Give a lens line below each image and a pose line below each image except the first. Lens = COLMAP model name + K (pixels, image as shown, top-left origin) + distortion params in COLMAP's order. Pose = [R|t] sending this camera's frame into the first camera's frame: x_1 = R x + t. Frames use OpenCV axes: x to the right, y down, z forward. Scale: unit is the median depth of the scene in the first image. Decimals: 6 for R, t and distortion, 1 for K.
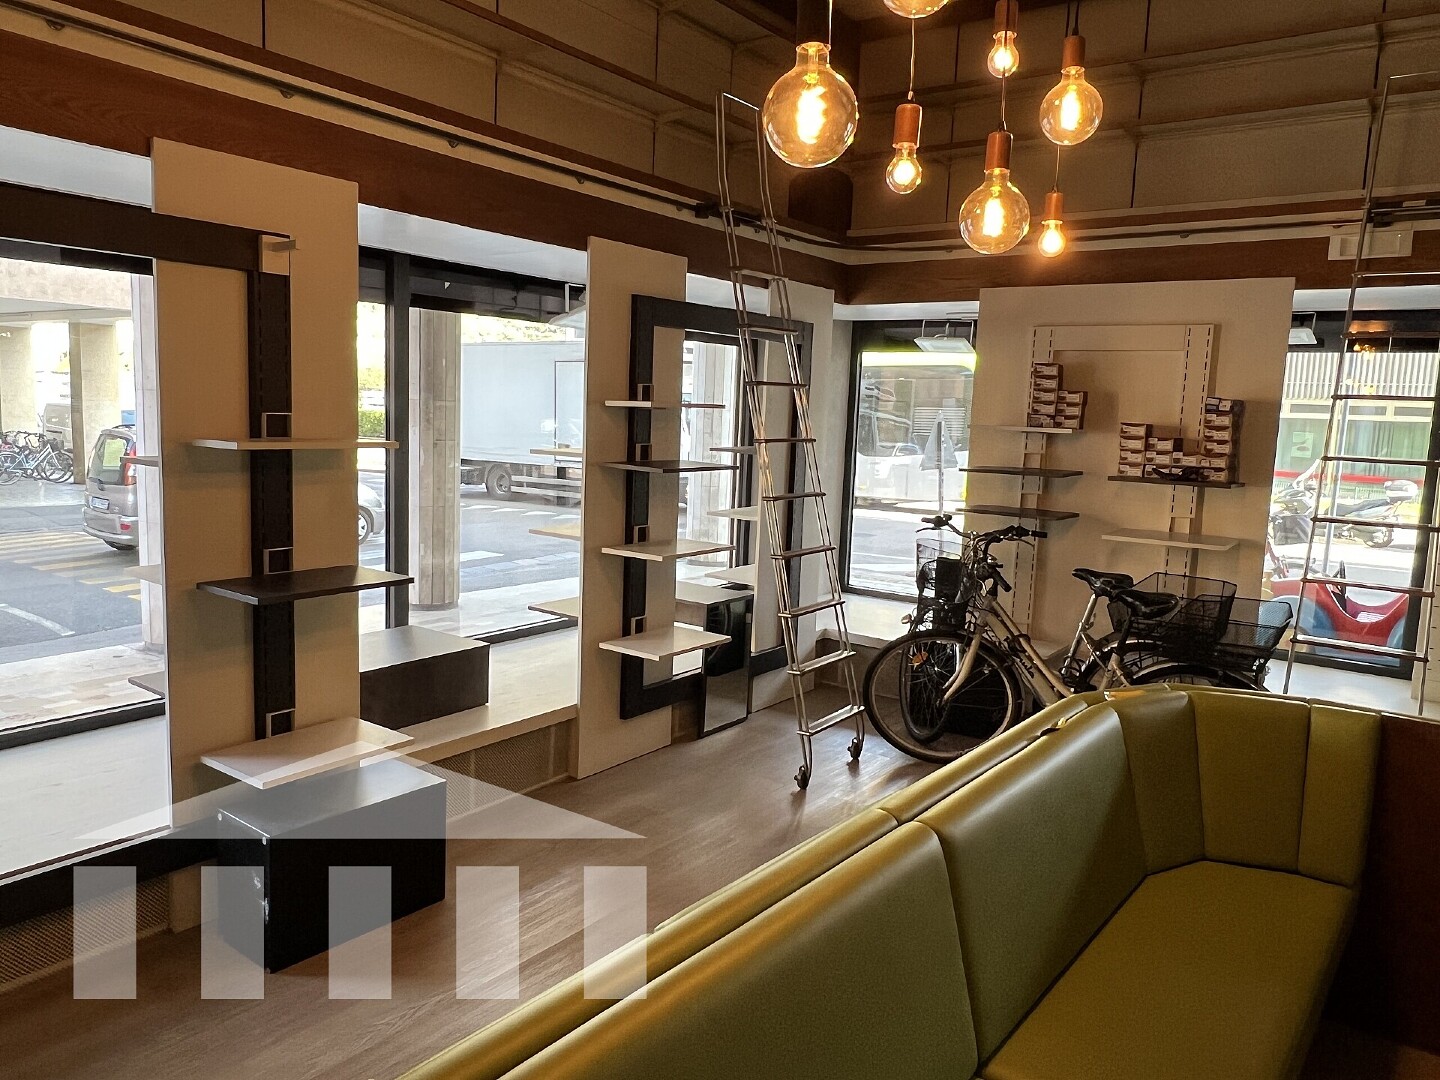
lens RADIAL K [[1014.0, 0, 720.0], [0, 1014.0, 540.0], [0, 0, 1]] dist [-0.003820, -0.001506]
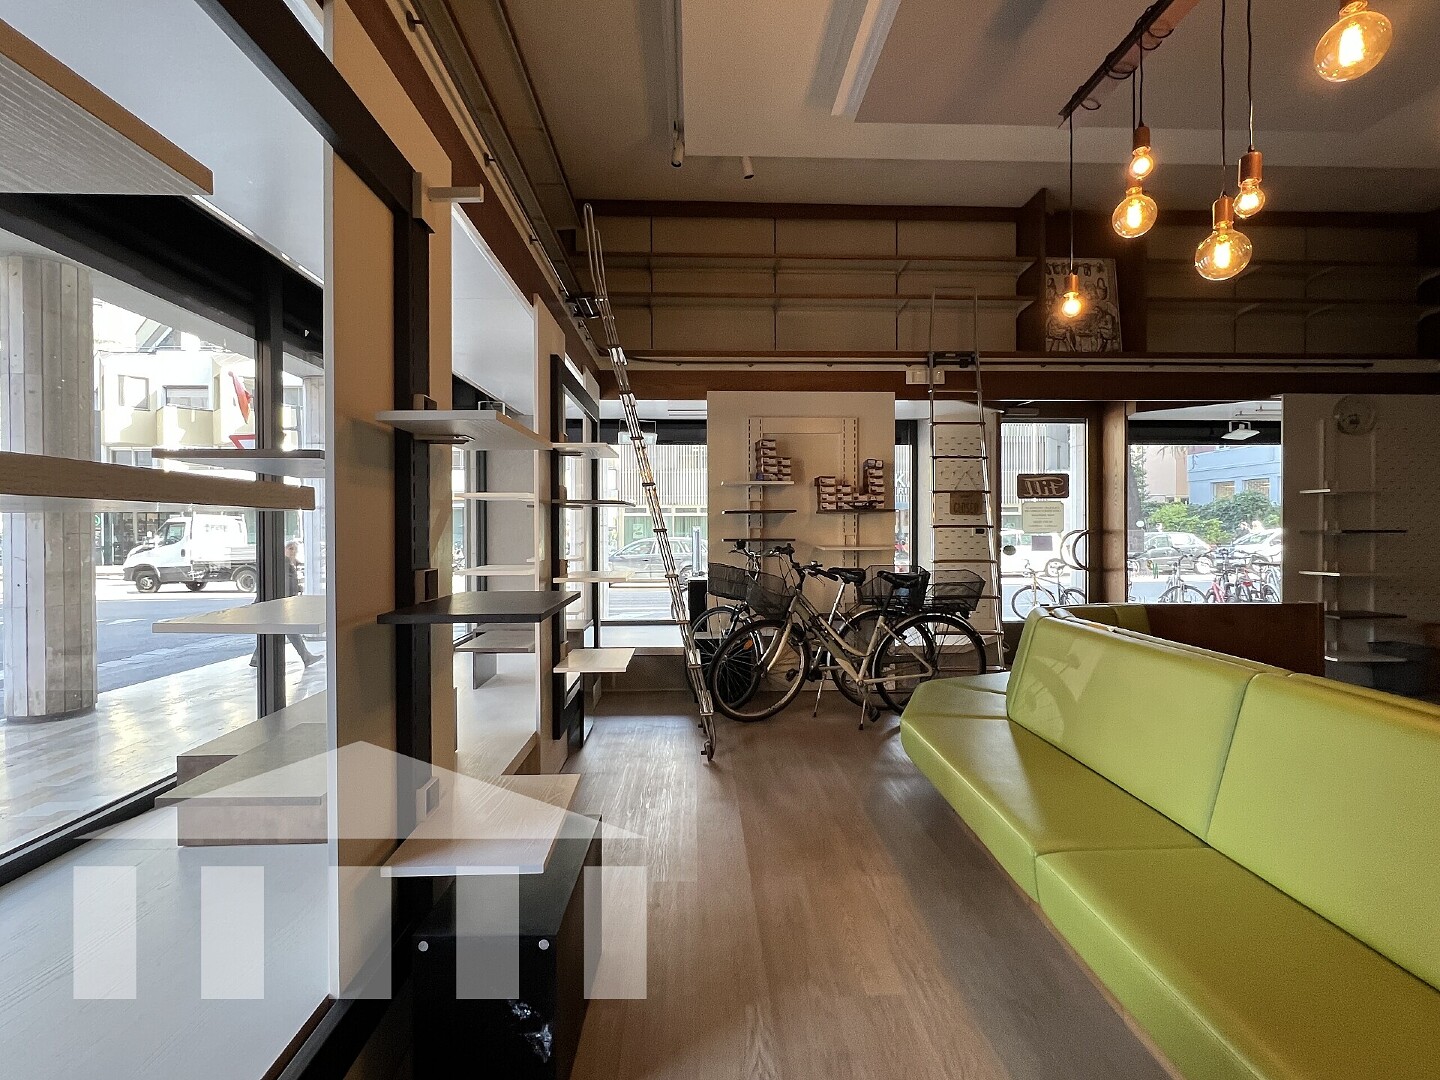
lens RADIAL K [[663.9, 0, 716.5], [0, 663.9, 536.5], [0, 0, 1]] dist [0.002285, 0.000098]
pose [[0.783805, -0.049846, 0.619003, -0.376243], [0.114783, 0.991227, -0.065523, 0.025728], [-0.610307, 0.122408, 0.782650, 0.304245]]
